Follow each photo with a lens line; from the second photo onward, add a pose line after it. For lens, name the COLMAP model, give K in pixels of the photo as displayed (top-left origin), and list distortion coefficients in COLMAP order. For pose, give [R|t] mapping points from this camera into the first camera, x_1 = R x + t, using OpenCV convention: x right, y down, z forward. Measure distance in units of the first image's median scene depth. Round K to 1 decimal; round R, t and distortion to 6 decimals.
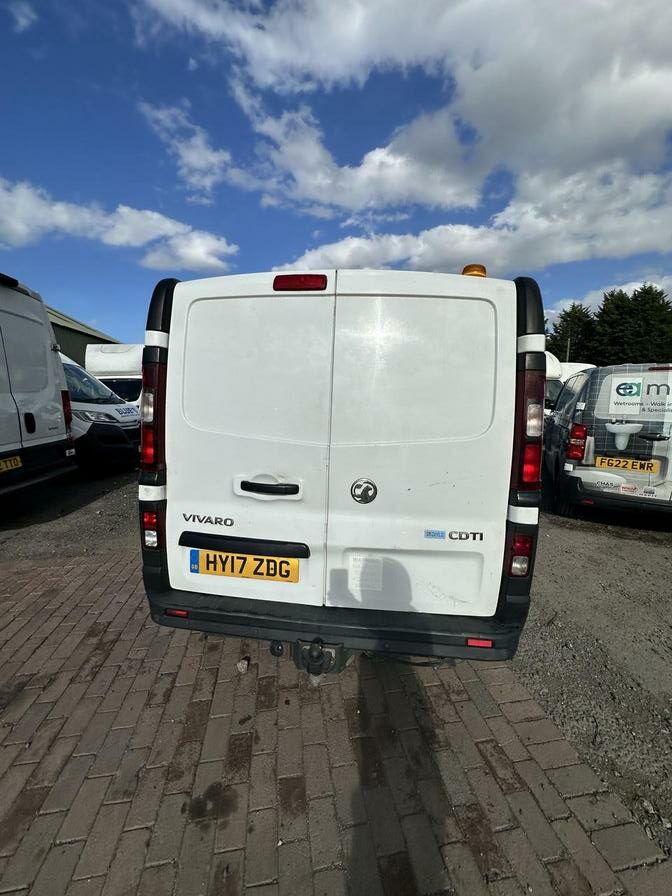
lens RADIAL K [[357.1, 0, 336.0], [0, 357.1, 441.1], [0, 0, 1]] dist [-0.008041, 0.001739]
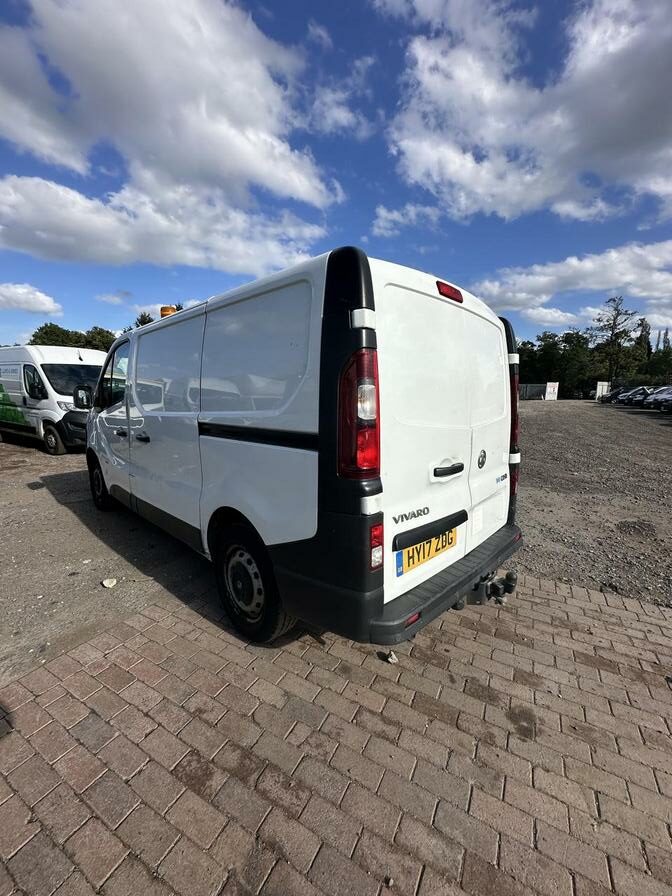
lens RADIAL K [[357.1, 0, 334.3], [0, 357.1, 442.4], [0, 0, 1]] dist [-0.008041, 0.001739]
pose [[0.621164, -0.115006, 0.775196, -1.363680], [0.099640, 0.992736, 0.067438, -0.073452], [-0.777321, 0.035351, 0.628111, 0.598049]]
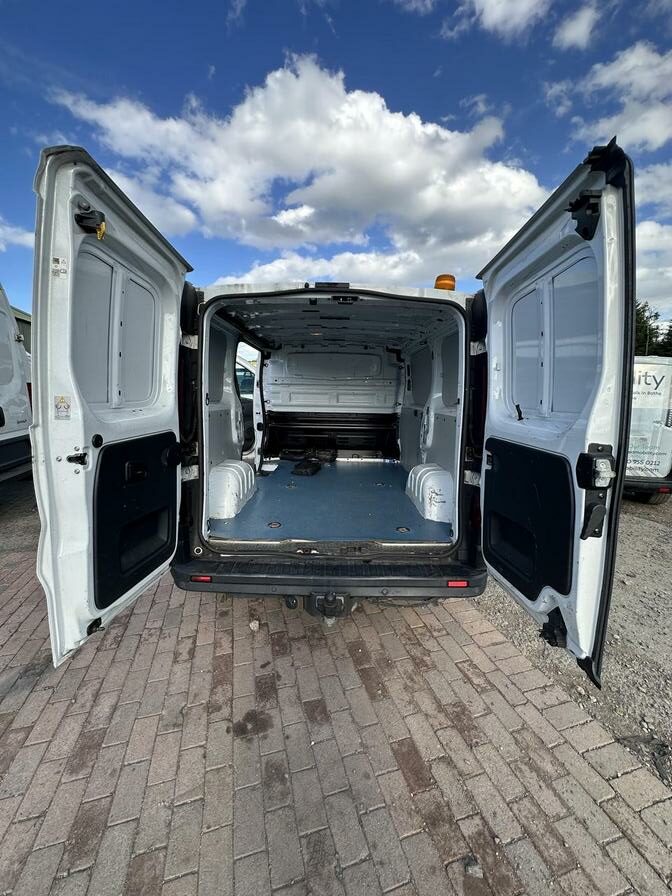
lens RADIAL K [[357.1, 0, 335.4], [0, 357.1, 443.4], [0, 0, 1]] dist [-0.008041, 0.001739]
pose [[0.993542, -0.024493, 0.110791, -0.149332], [0.020822, 0.999199, 0.034170, 0.023390], [-0.111539, -0.031643, 0.993256, -0.177869]]
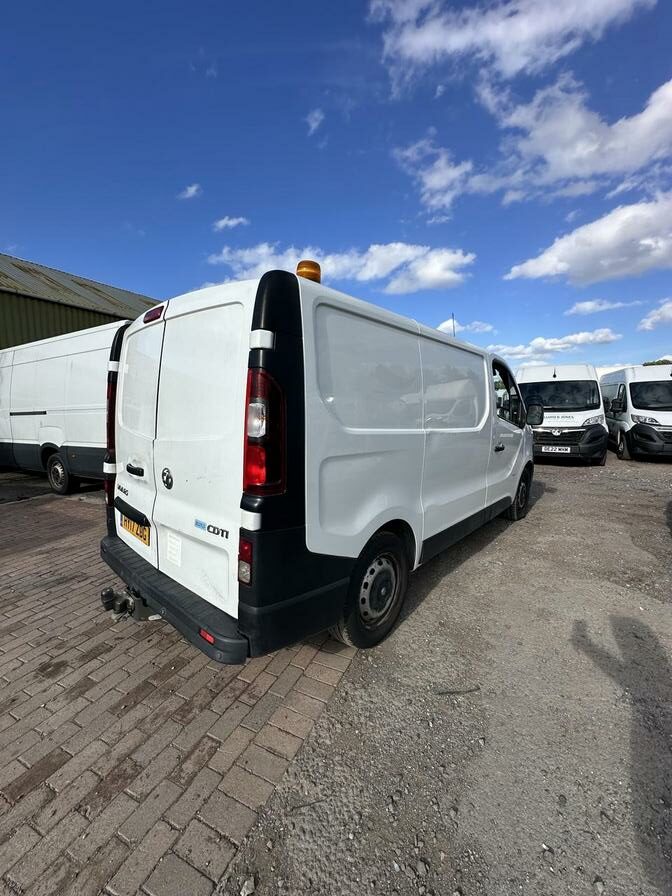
lens RADIAL K [[357.1, 0, 338.6], [0, 357.1, 449.2], [0, 0, 1]] dist [-0.008041, 0.001739]
pose [[0.820789, 0.049486, -0.569084, 1.259585], [-0.055528, 0.998434, 0.006732, 0.004174], [0.568527, 0.026074, 0.822252, 0.362628]]
